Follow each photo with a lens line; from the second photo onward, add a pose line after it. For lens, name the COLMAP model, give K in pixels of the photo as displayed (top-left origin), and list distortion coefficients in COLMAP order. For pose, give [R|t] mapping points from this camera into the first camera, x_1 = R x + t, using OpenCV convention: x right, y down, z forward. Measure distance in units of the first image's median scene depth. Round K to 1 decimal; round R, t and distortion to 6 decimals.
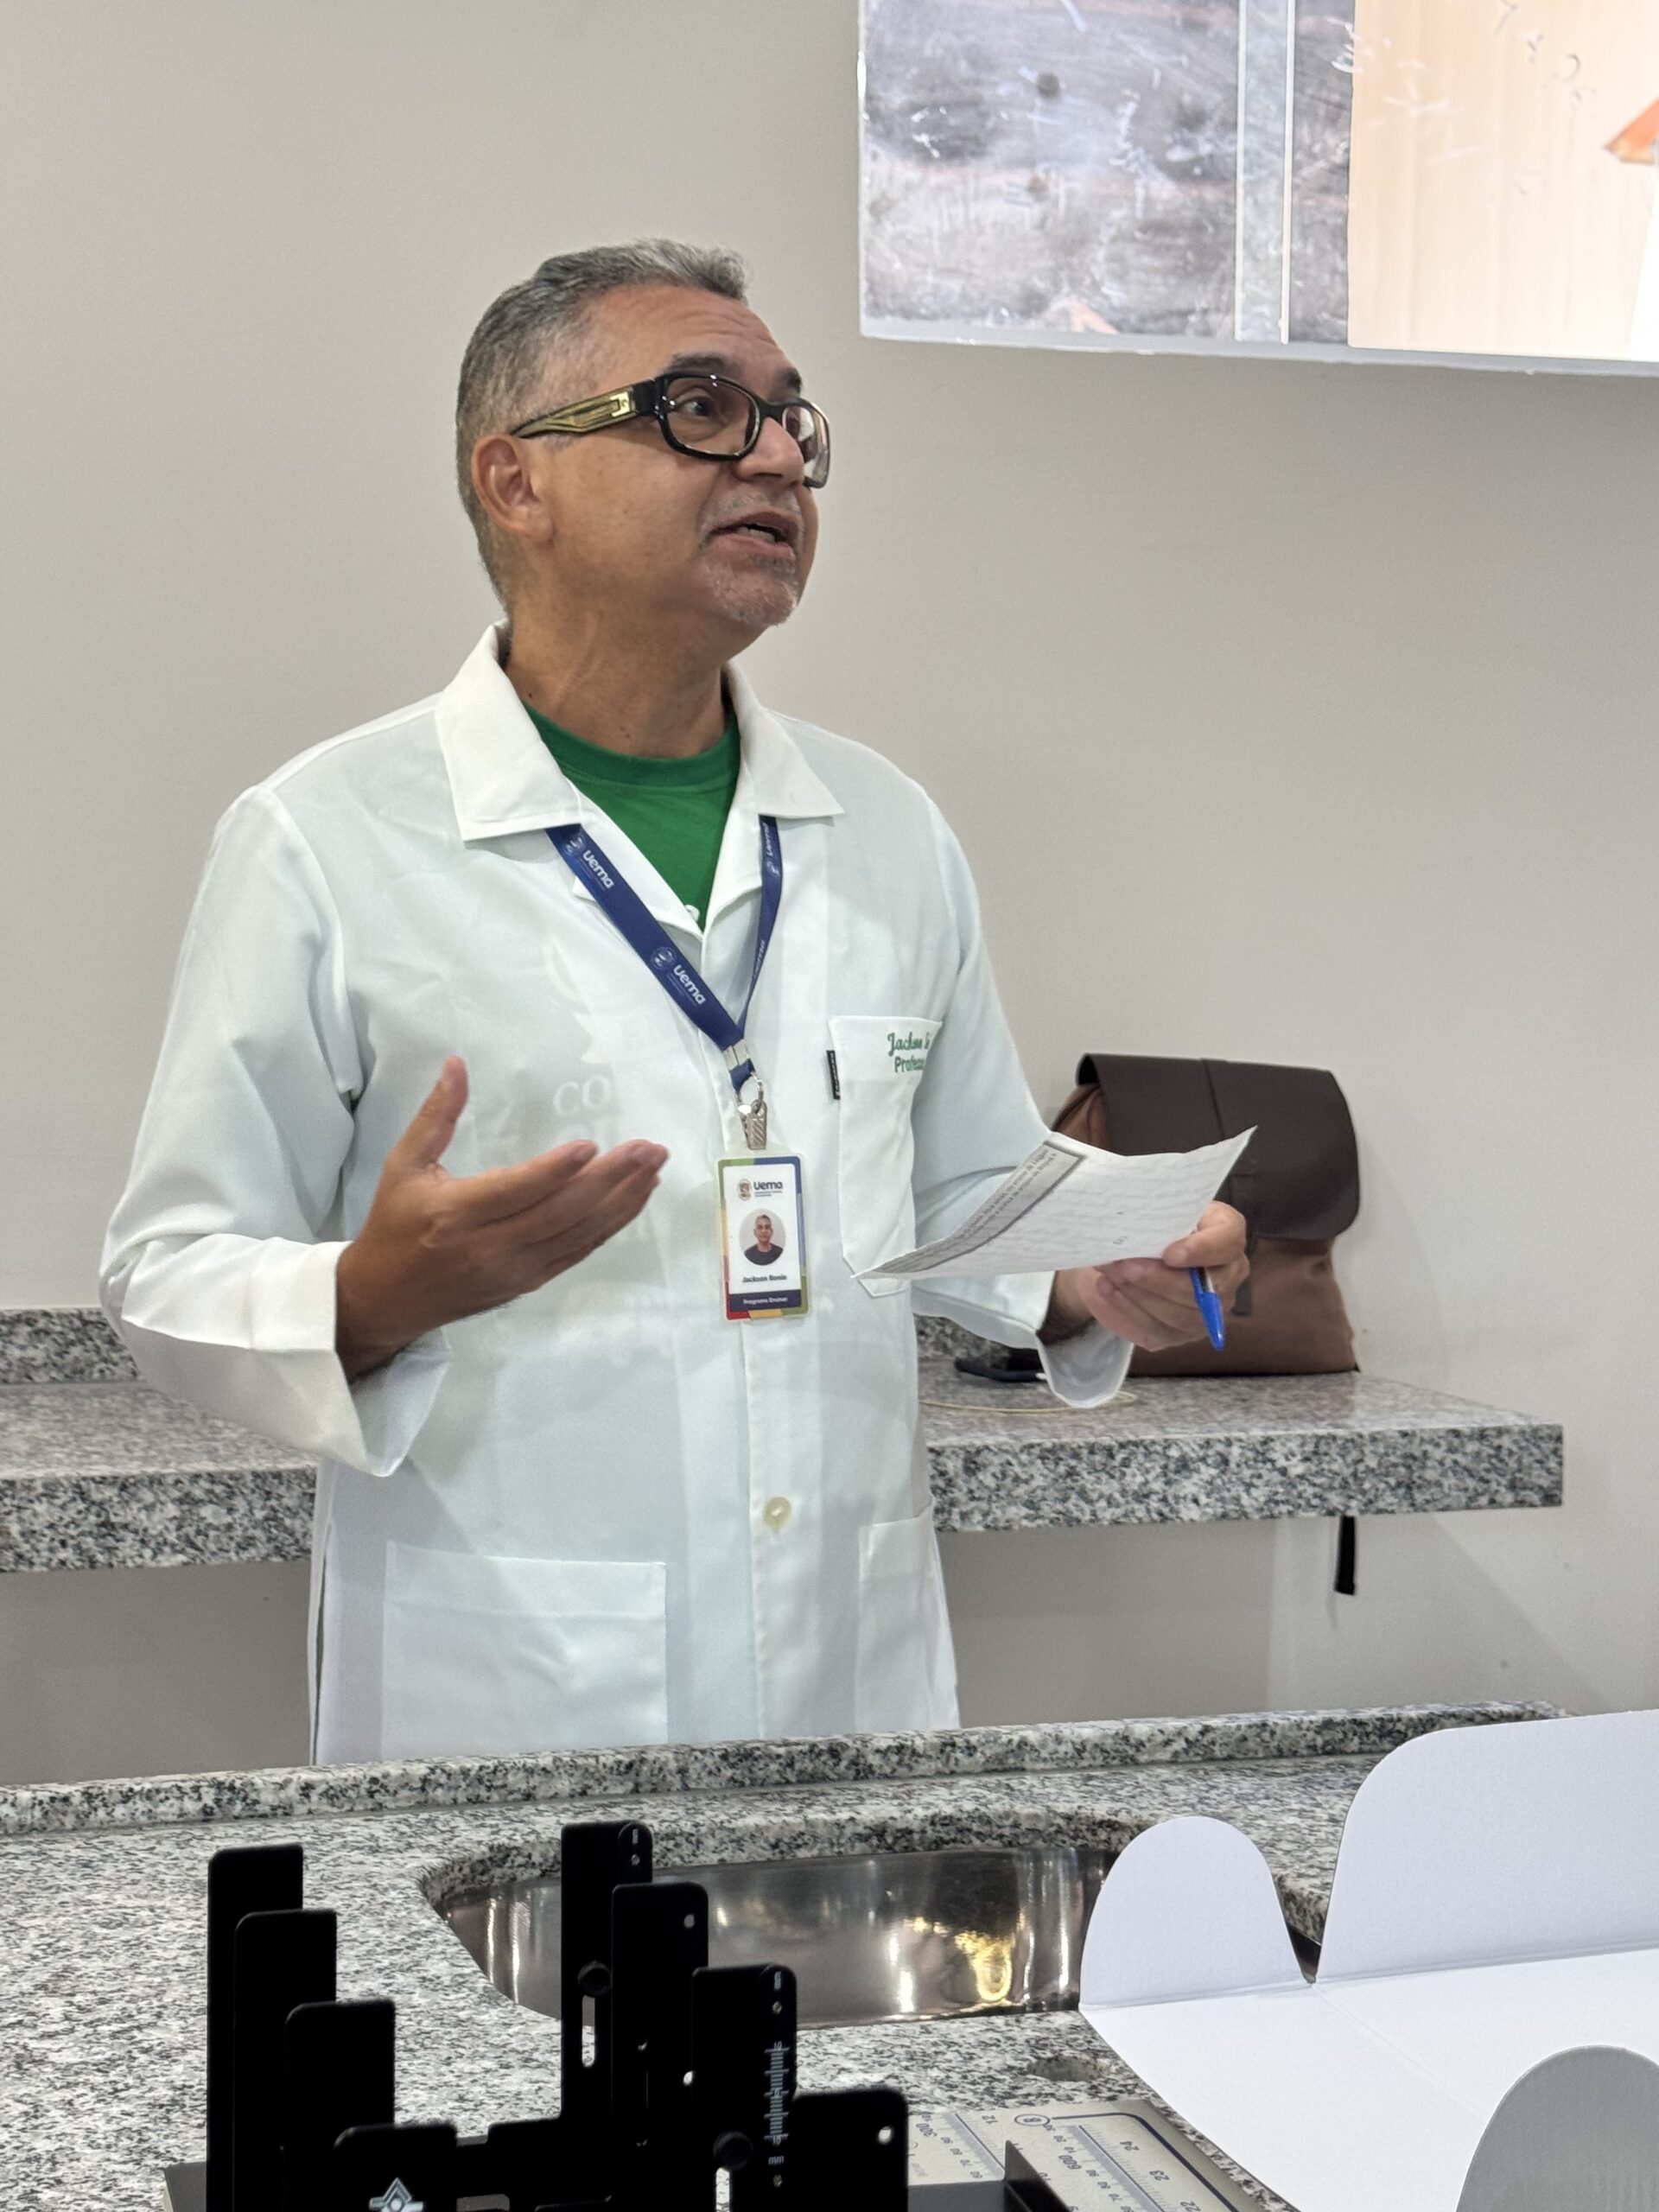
lens RADIAL K [[3422.0, 0, 821.8], [0, 3422.0, 1112.8], [0, 0, 1]] dist [0.282546, 0.000000]
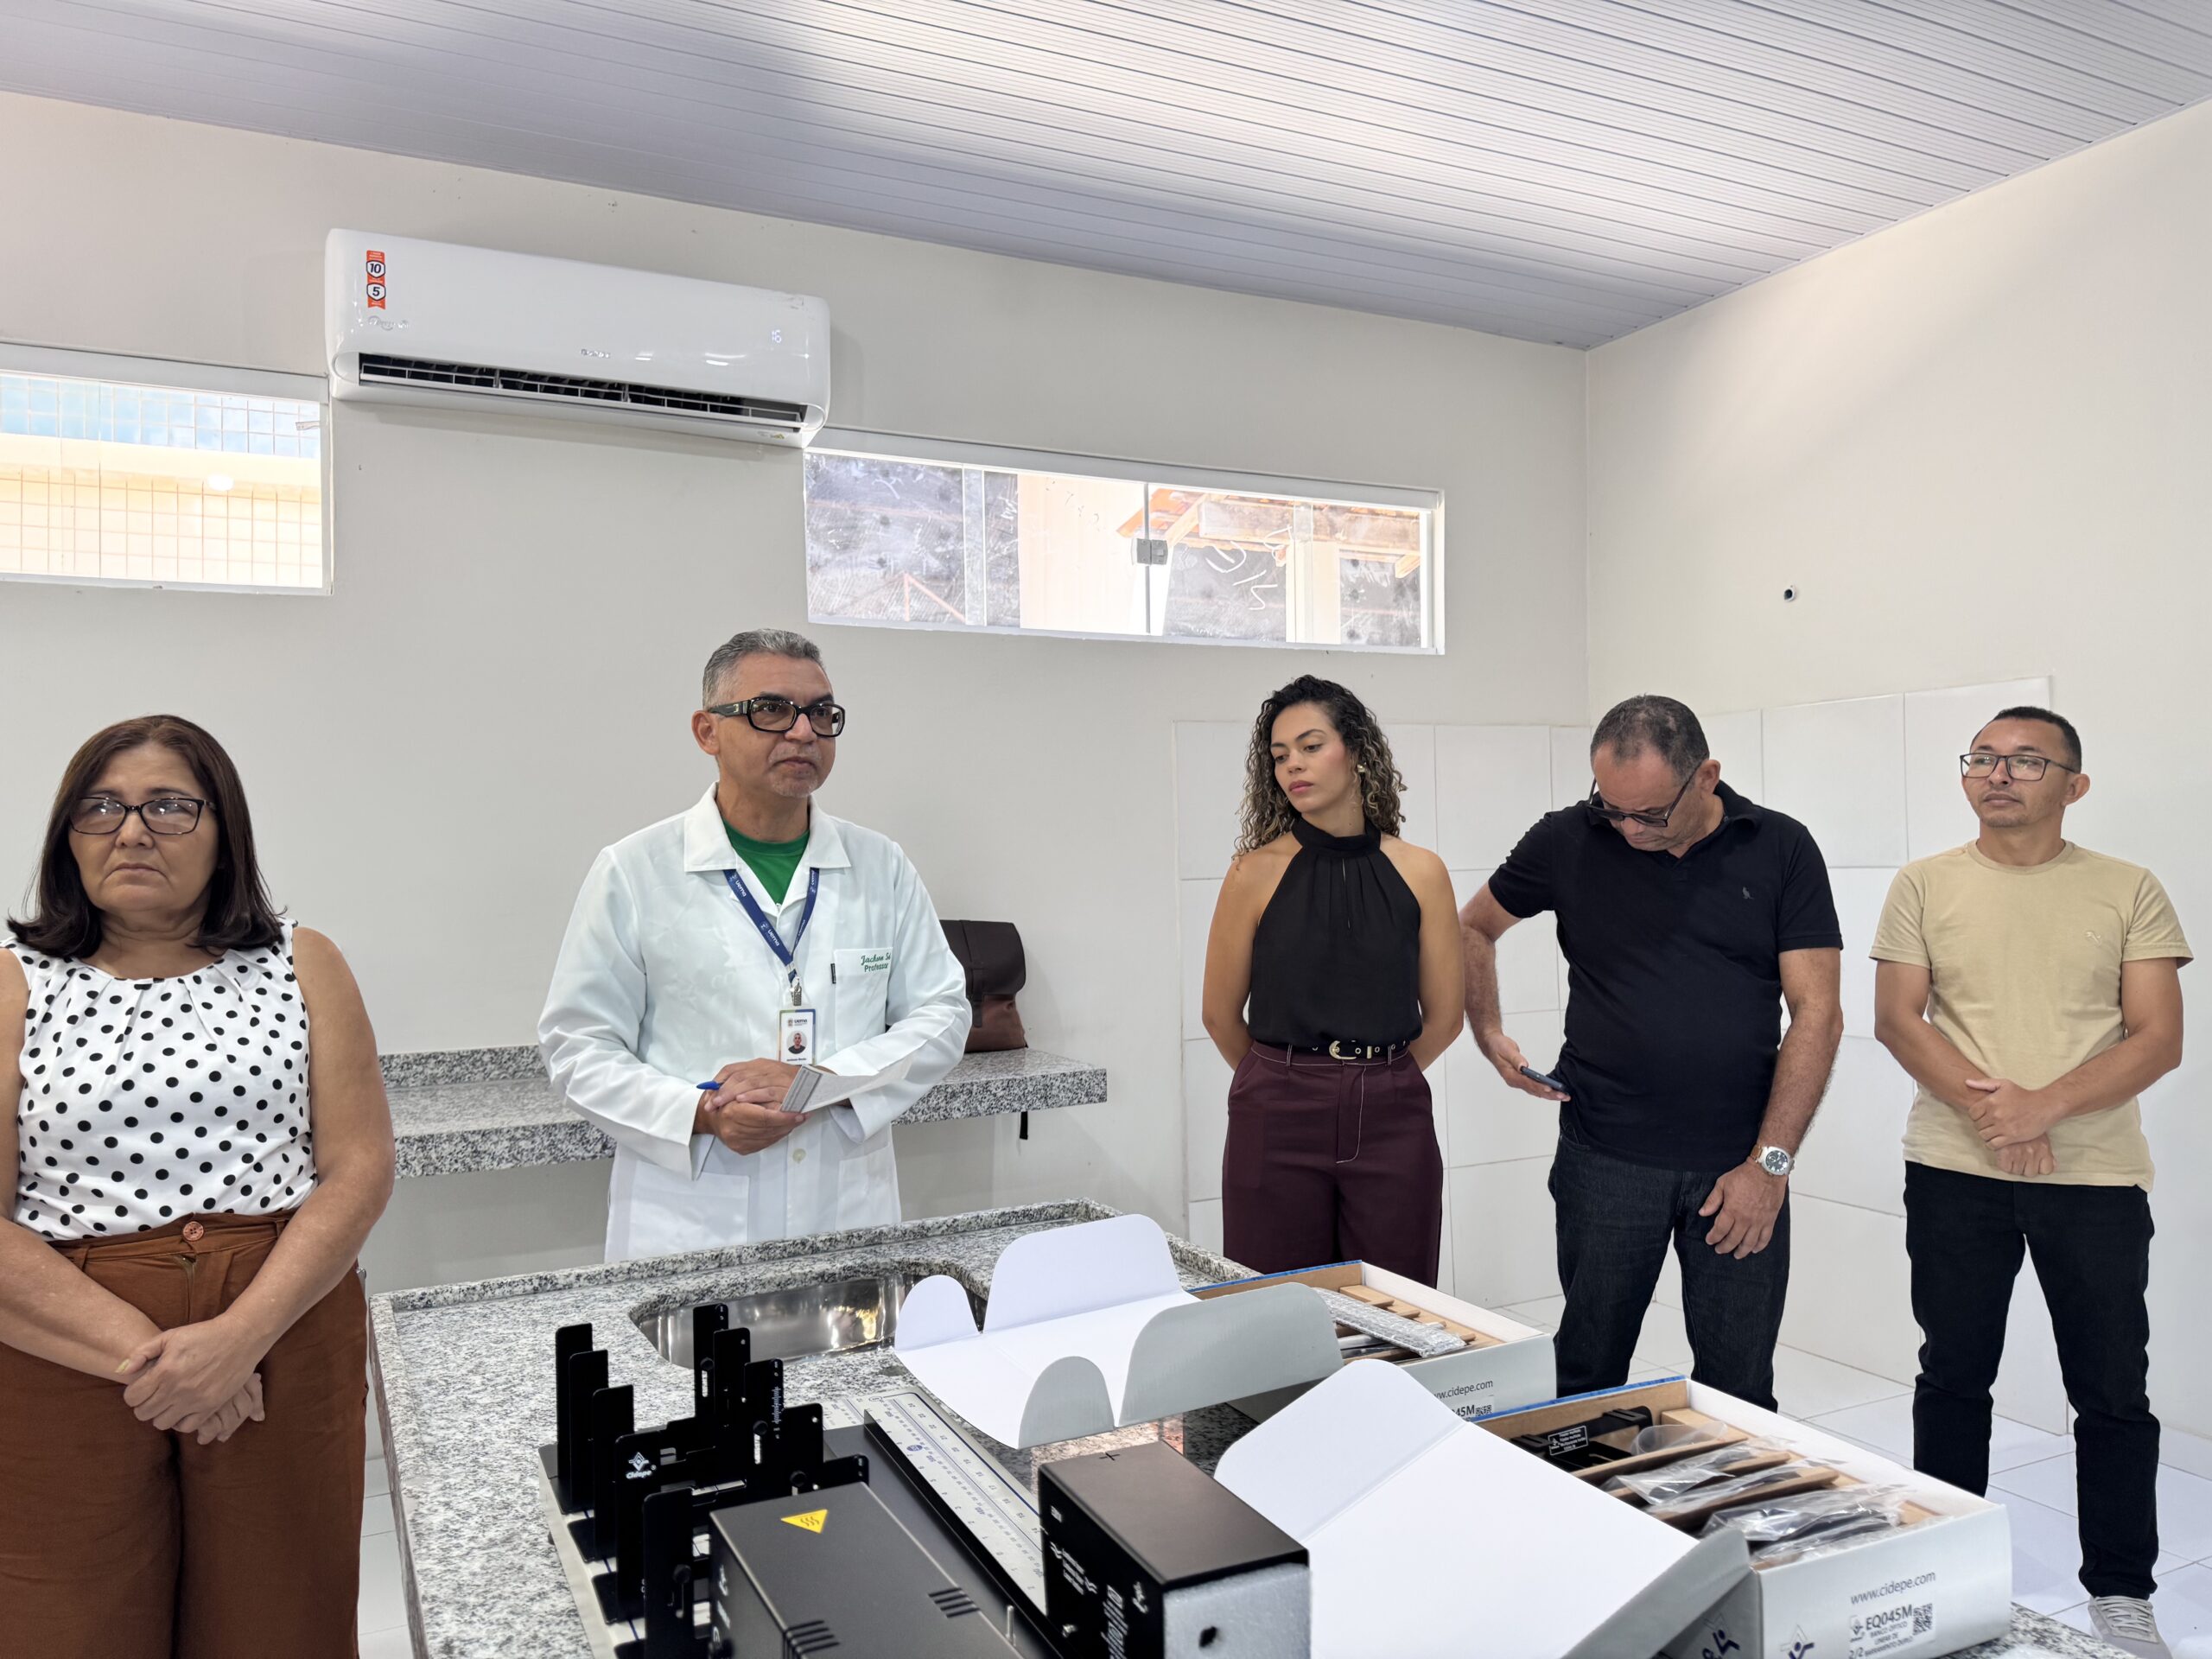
lens RADIAL K [[1593.6, 0, 1109.5], [0, 1593.6, 820.2], [0, 0, 1]] dist [0.083113, -0.018802]
pose [[0.981669, -0.017094, 0.189823, 0.005834], [0.023892, 0.999151, -0.033578, -0.075090], [-0.189088, 0.037498, 0.981244, -0.180649]]
